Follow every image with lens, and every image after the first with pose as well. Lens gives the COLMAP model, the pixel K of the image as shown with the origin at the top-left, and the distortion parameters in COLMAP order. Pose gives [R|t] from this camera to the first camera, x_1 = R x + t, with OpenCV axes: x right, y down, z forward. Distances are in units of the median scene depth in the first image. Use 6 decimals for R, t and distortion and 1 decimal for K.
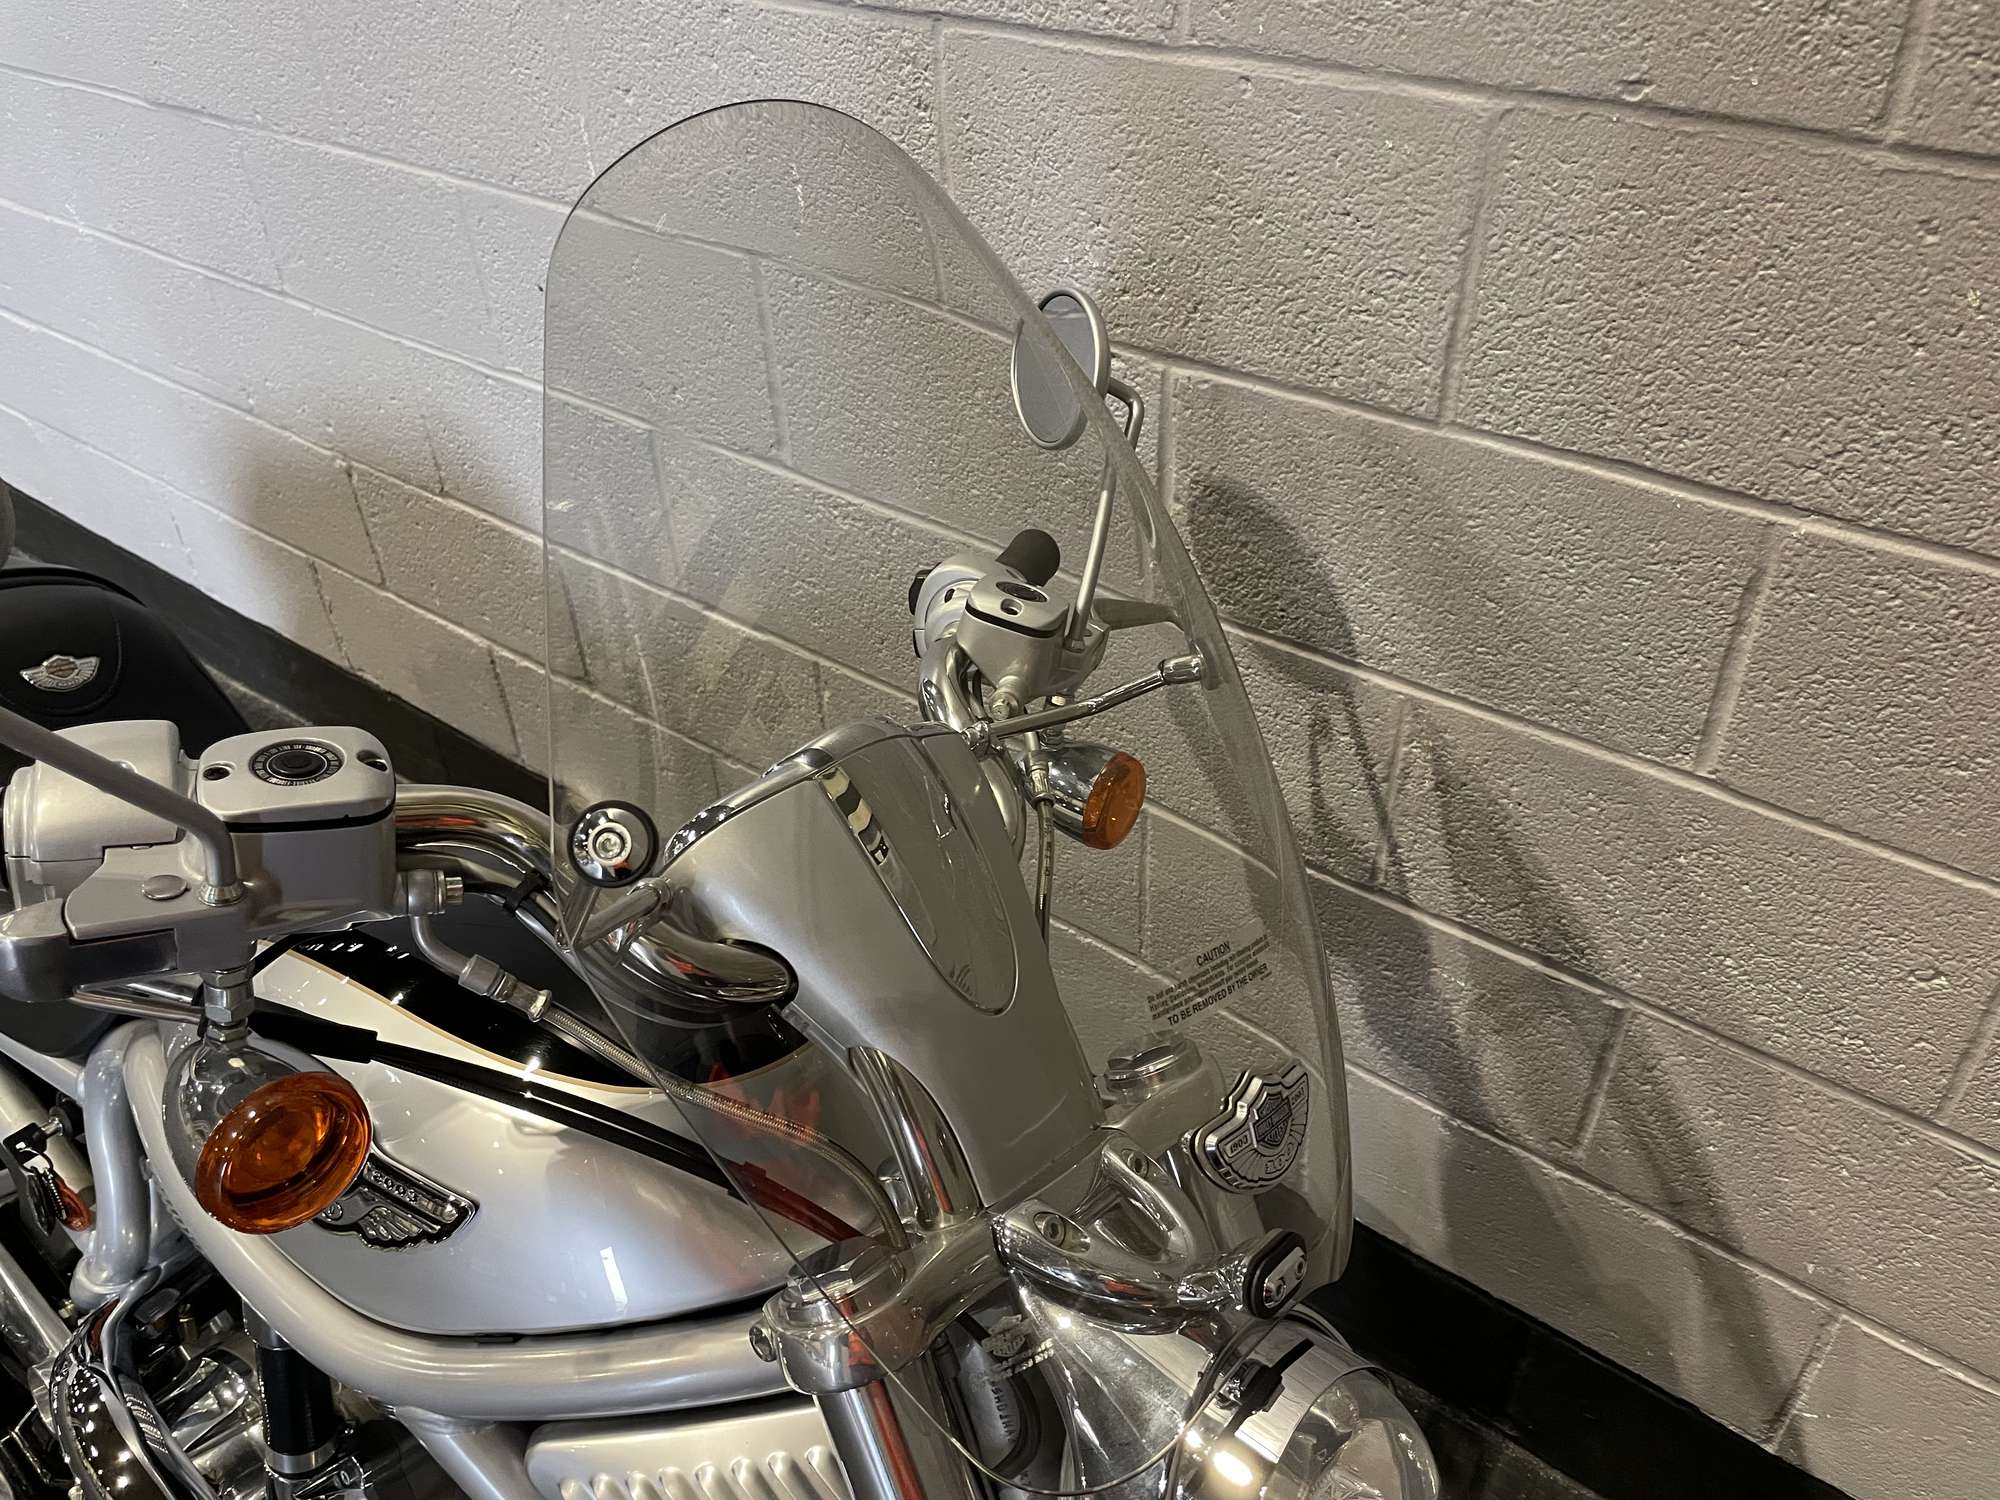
lens RADIAL K [[1494.6, 0, 997.4], [0, 1494.6, 736.5], [0, 0, 1]] dist [0.084874, -0.131841]
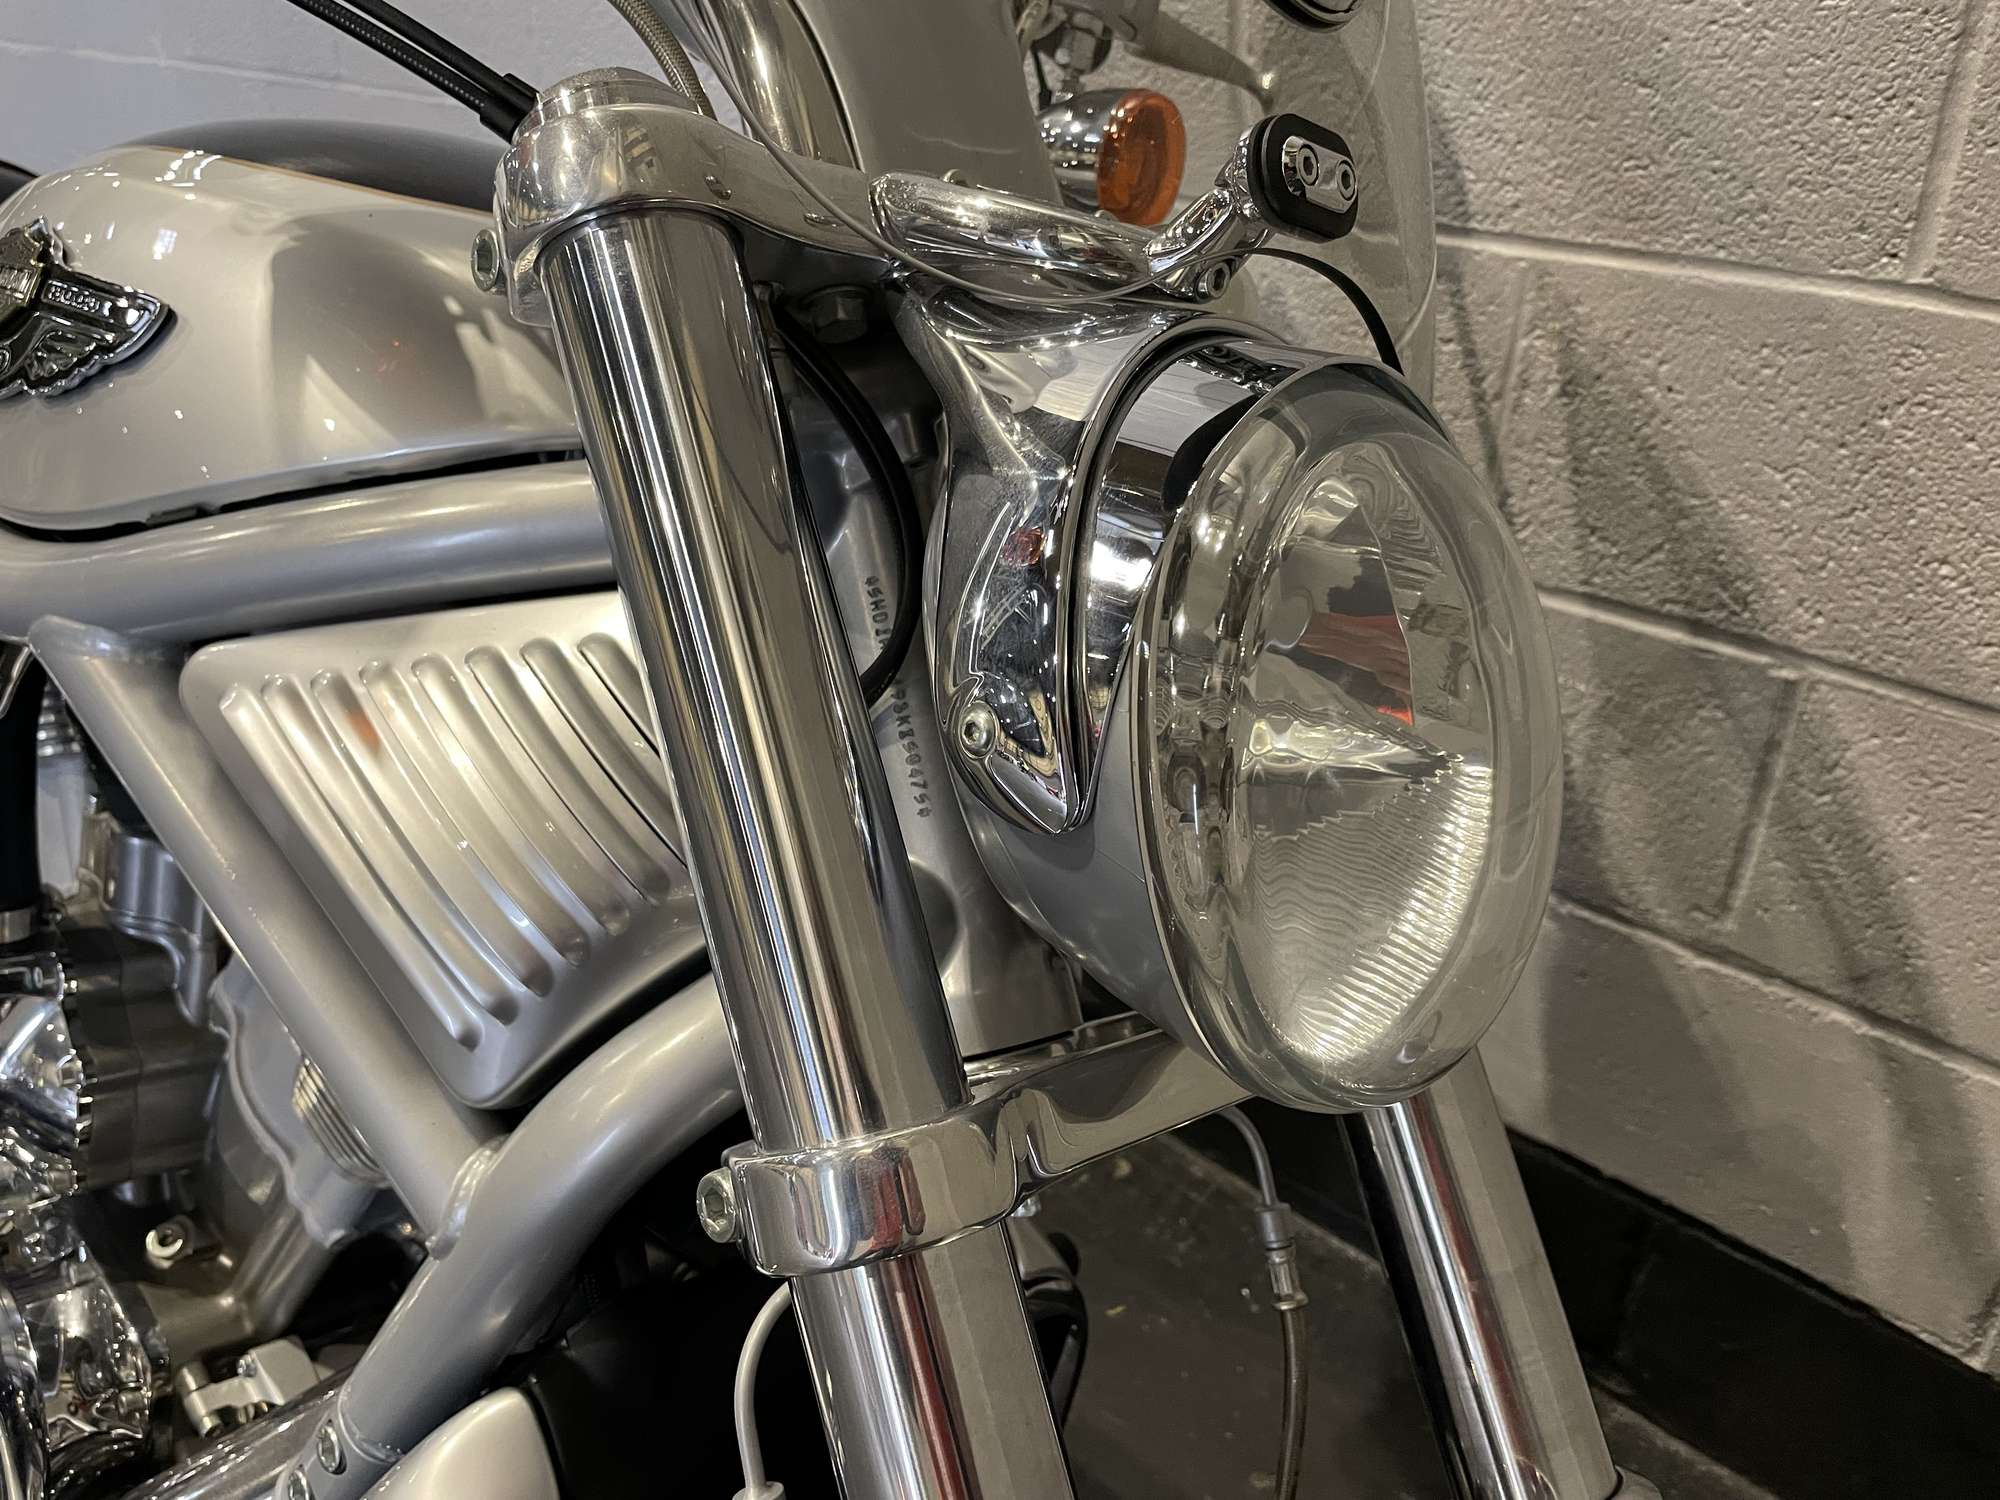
lens RADIAL K [[1494.6, 0, 997.4], [0, 1494.6, 736.5], [0, 0, 1]] dist [0.084874, -0.131841]
pose [[0.994557, 0.080064, -0.066674, 0.061078], [-0.089193, 0.985011, -0.147639, 0.358699], [0.053854, 0.152782, 0.986791, 0.217721]]
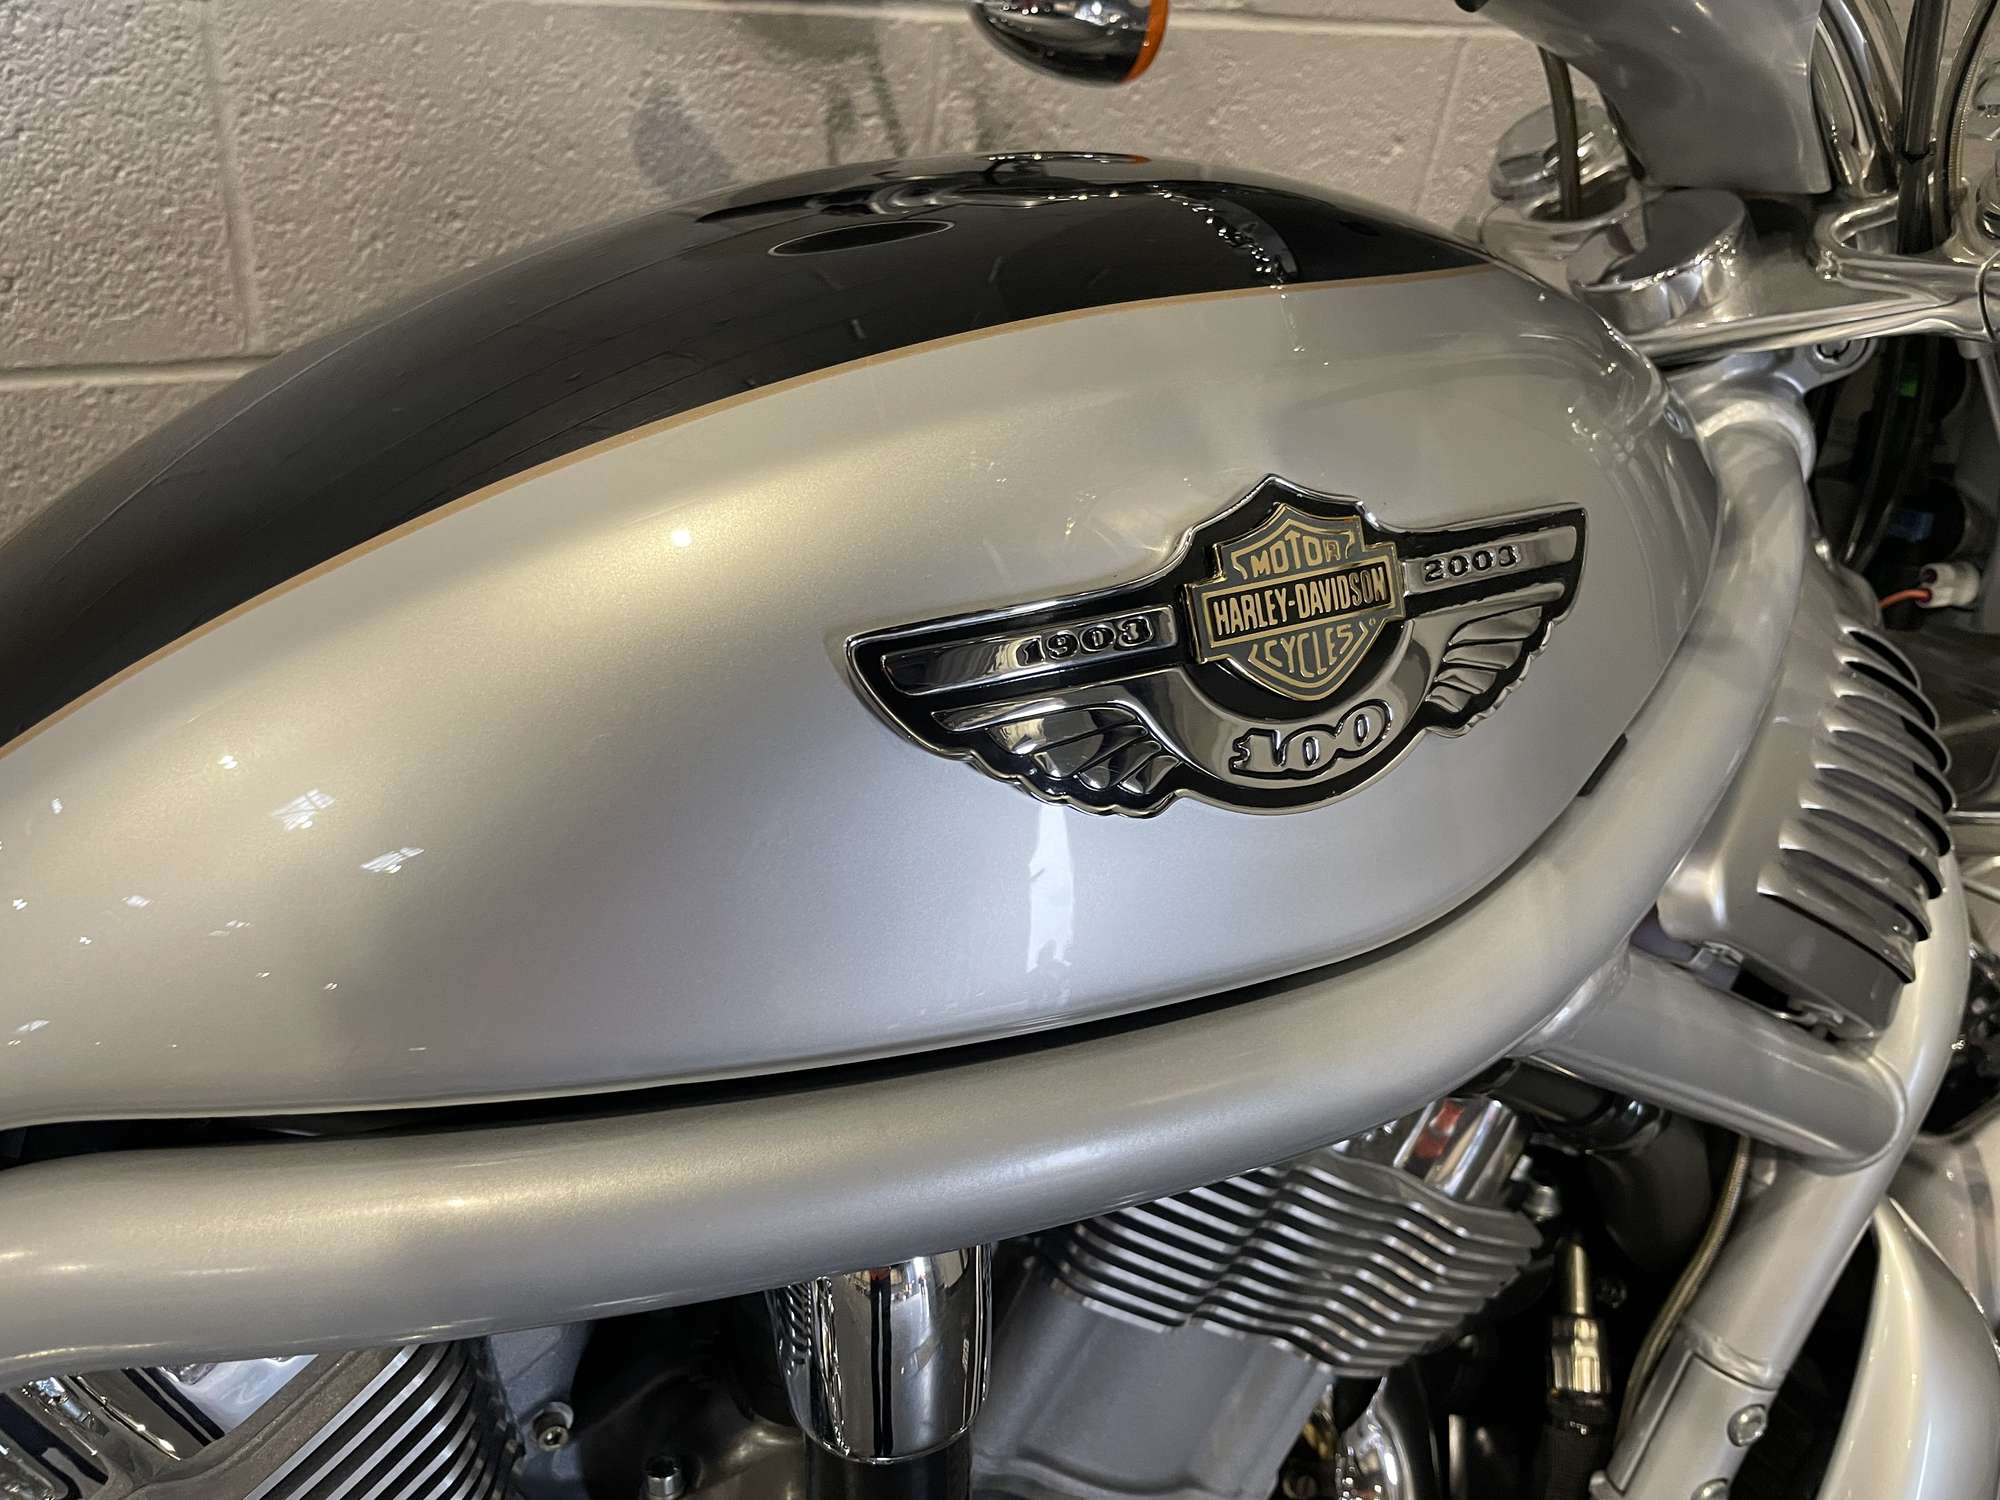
lens RADIAL K [[1494.6, 0, 997.4], [0, 1494.6, 736.5], [0, 0, 1]] dist [0.084874, -0.131841]
pose [[0.484915, -0.452777, 0.748231, -0.505141], [0.403000, 0.874988, 0.268304, 0.102346], [-0.776175, 0.171433, 0.606764, 0.520904]]
